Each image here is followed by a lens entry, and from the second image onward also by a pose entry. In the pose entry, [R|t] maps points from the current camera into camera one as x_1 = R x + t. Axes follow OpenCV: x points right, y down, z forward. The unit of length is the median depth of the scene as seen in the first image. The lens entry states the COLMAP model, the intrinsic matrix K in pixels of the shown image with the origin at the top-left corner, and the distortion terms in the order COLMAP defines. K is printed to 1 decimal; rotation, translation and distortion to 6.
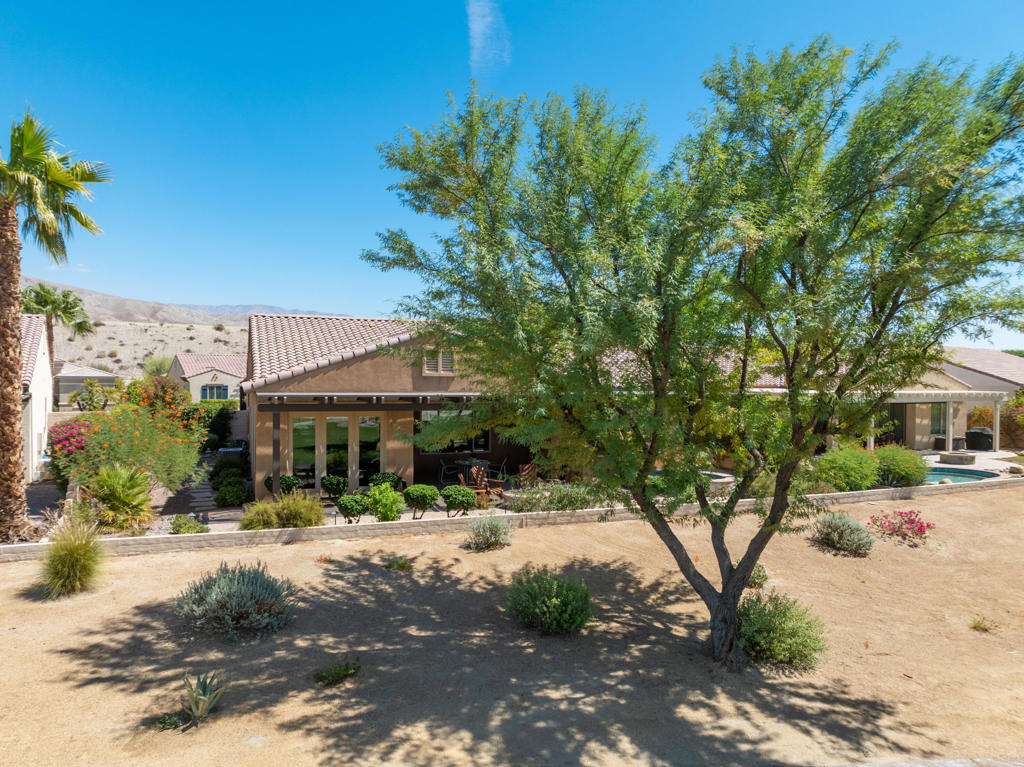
lens RADIAL K [[735.3, 0, 506.8], [0, 735.3, 370.9], [0, 0, 1]] dist [-0.074387, 0.047992]
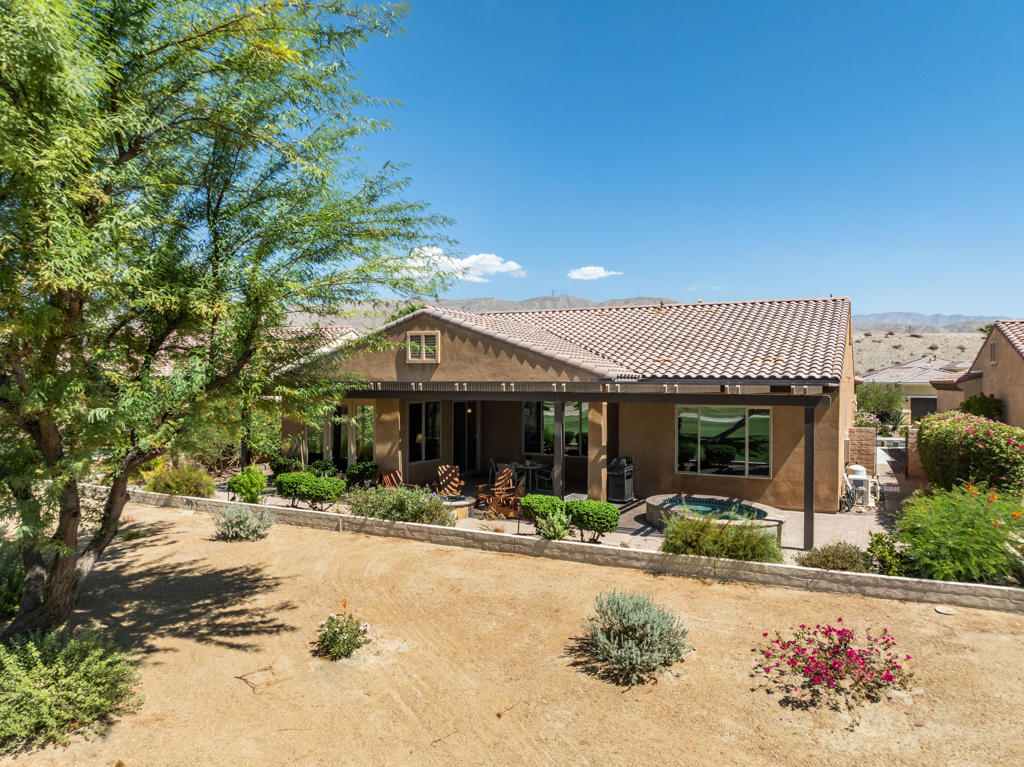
lens RADIAL K [[712.4, 0, 512.0], [0, 712.4, 383.5], [0, 0, 1]] dist [-0.073615, 0.041282]
pose [[0.689649, -0.003265, -0.724136, 0.911886], [-0.001323, 0.999982, -0.005769, 0.053838], [0.724142, 0.004936, 0.689633, 0.681726]]
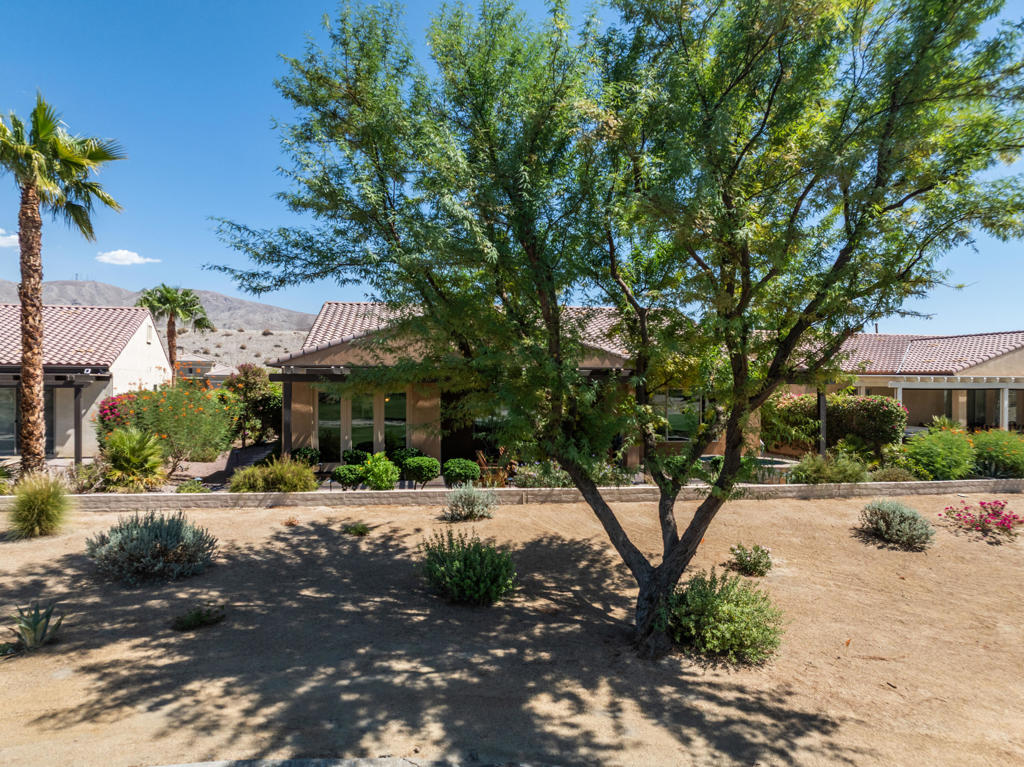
lens RADIAL K [[712.4, 0, 512.0], [0, 712.4, 383.5], [0, 0, 1]] dist [-0.073615, 0.041282]
pose [[0.975488, -0.003744, -0.220019, 0.247408], [0.004258, 0.999989, 0.001861, 0.071067], [0.220009, -0.002752, 0.975494, 0.140272]]
